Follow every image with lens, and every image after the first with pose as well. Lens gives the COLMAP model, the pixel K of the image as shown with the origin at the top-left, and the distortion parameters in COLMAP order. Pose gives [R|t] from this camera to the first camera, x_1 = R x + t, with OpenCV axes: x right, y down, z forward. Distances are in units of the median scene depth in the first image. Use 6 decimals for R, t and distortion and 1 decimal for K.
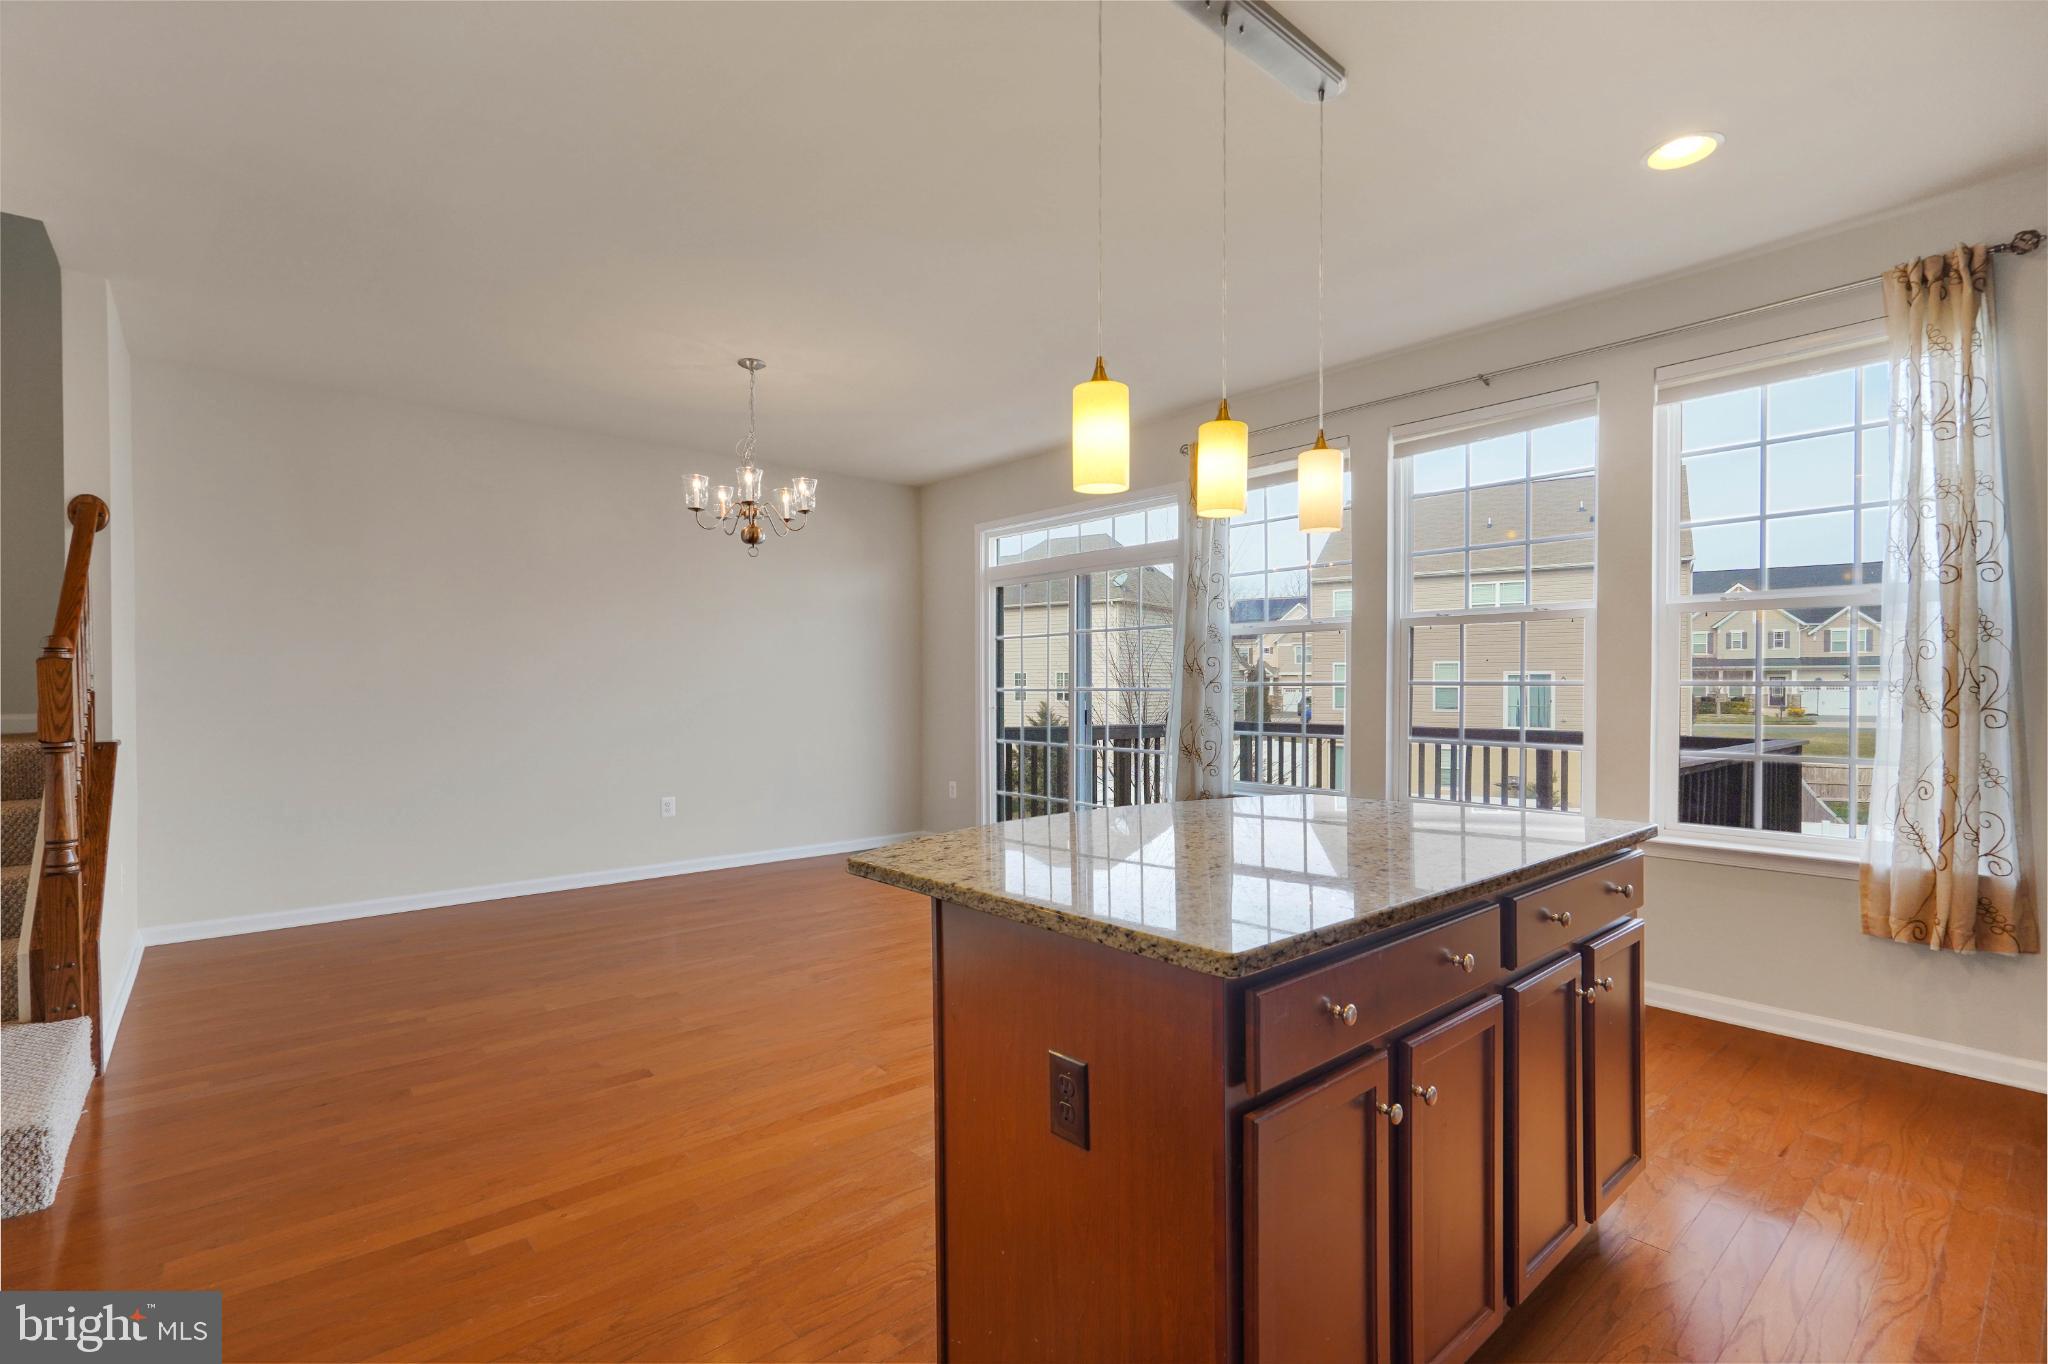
lens RADIAL K [[923.6, 0, 1036.2], [0, 923.6, 694.5], [0, 0, 1]] dist [-0.003777, 0.001403]
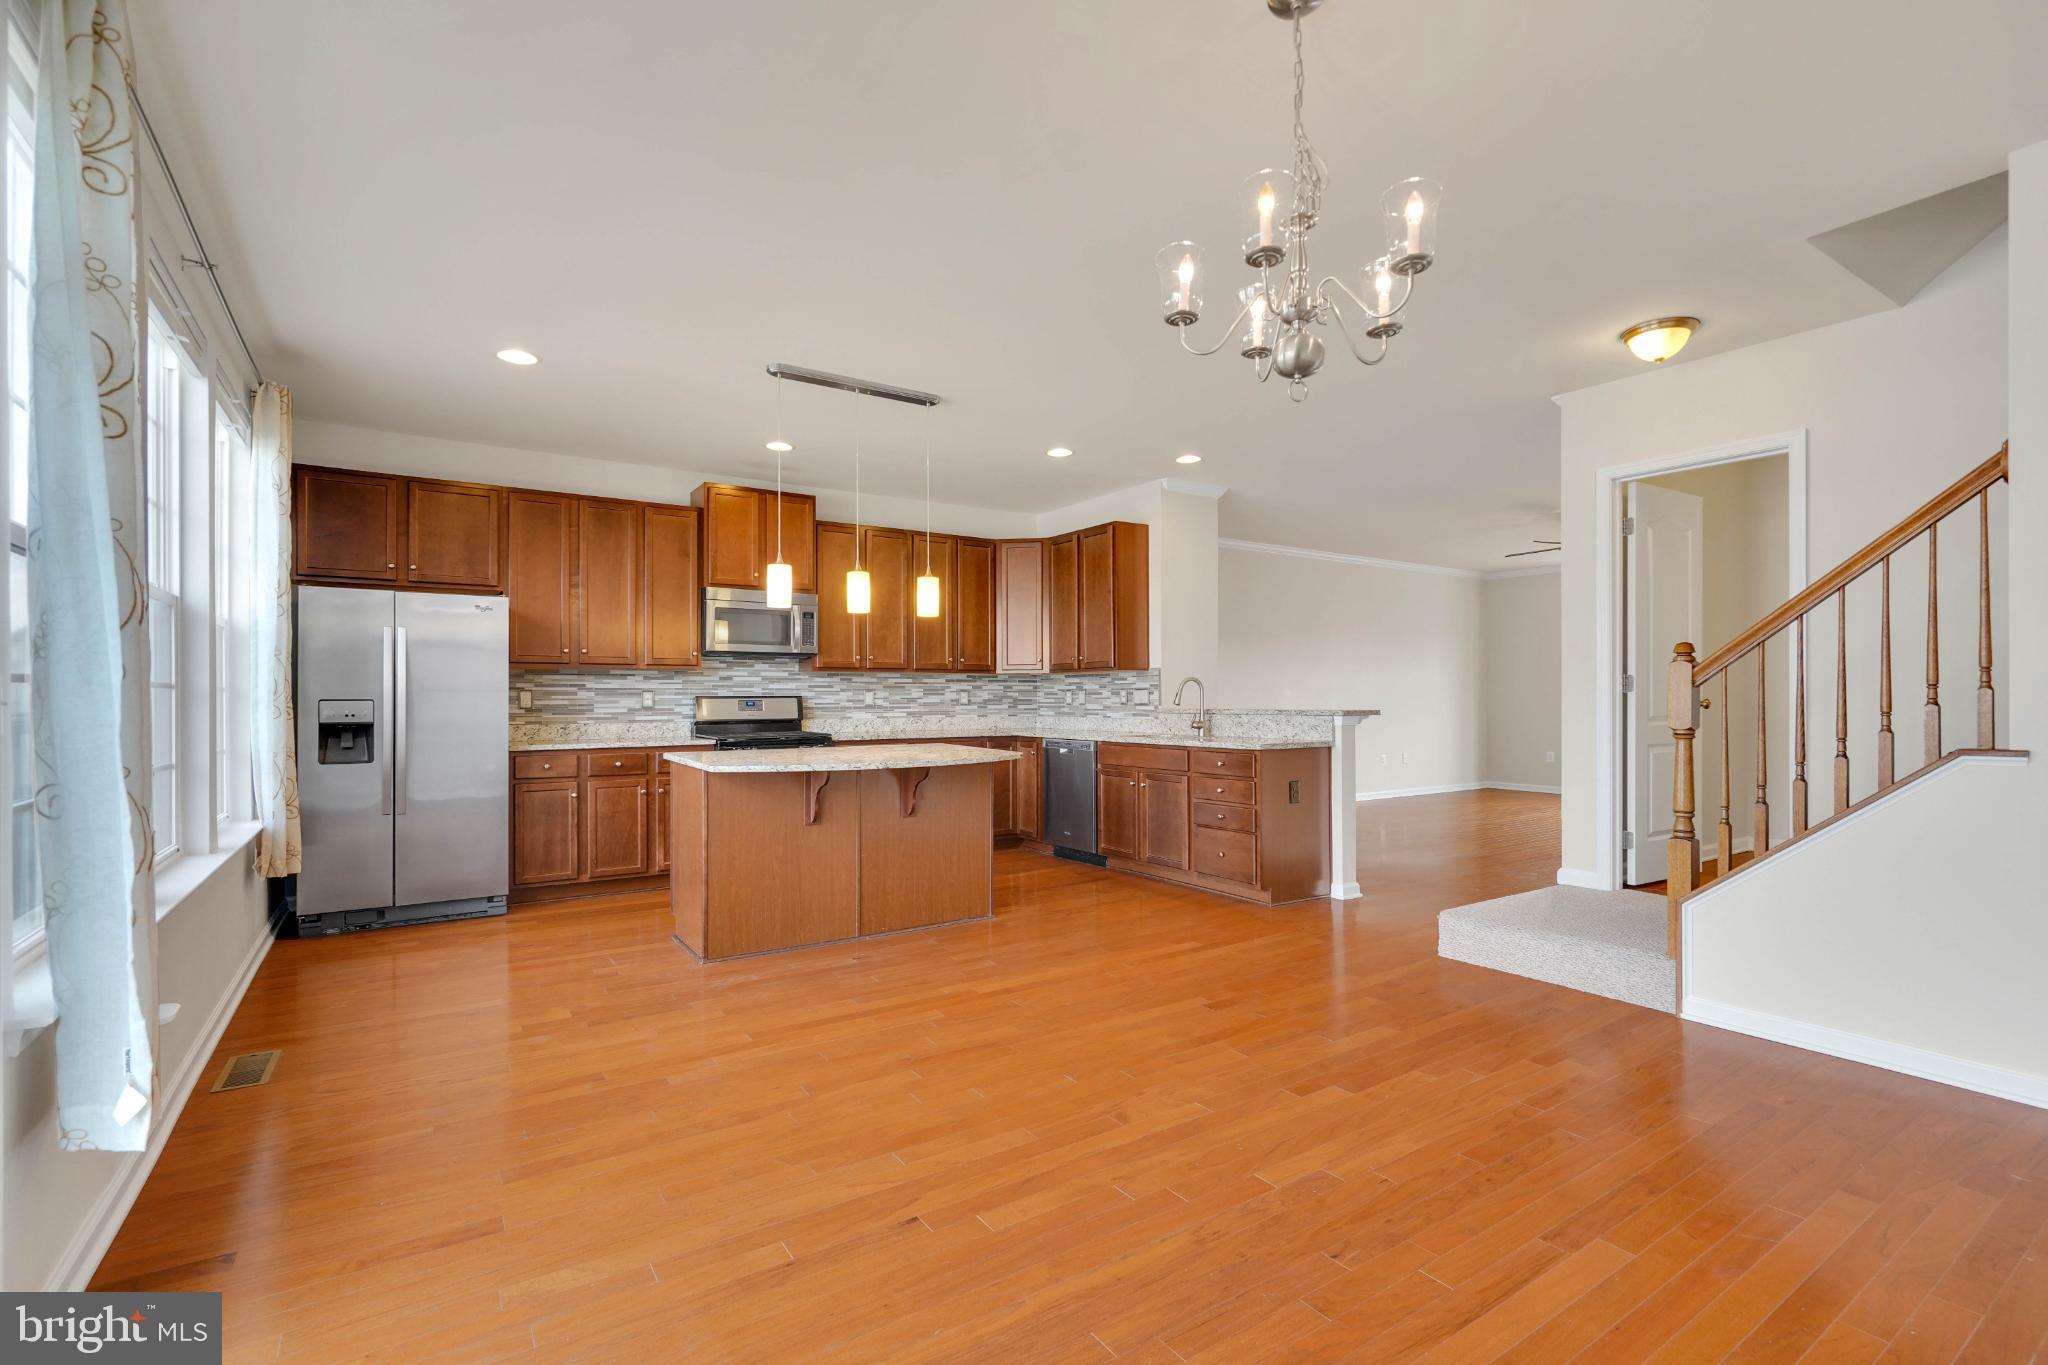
lens RADIAL K [[923.6, 0, 1022.7], [0, 923.6, 690.7], [0, 0, 1]] dist [-0.003777, 0.001403]
pose [[-0.990527, 0.005108, 0.137224, -0.240222], [0.005646, 0.999978, 0.003532, -0.005509], [-0.137203, 0.004273, -0.990534, 1.538651]]
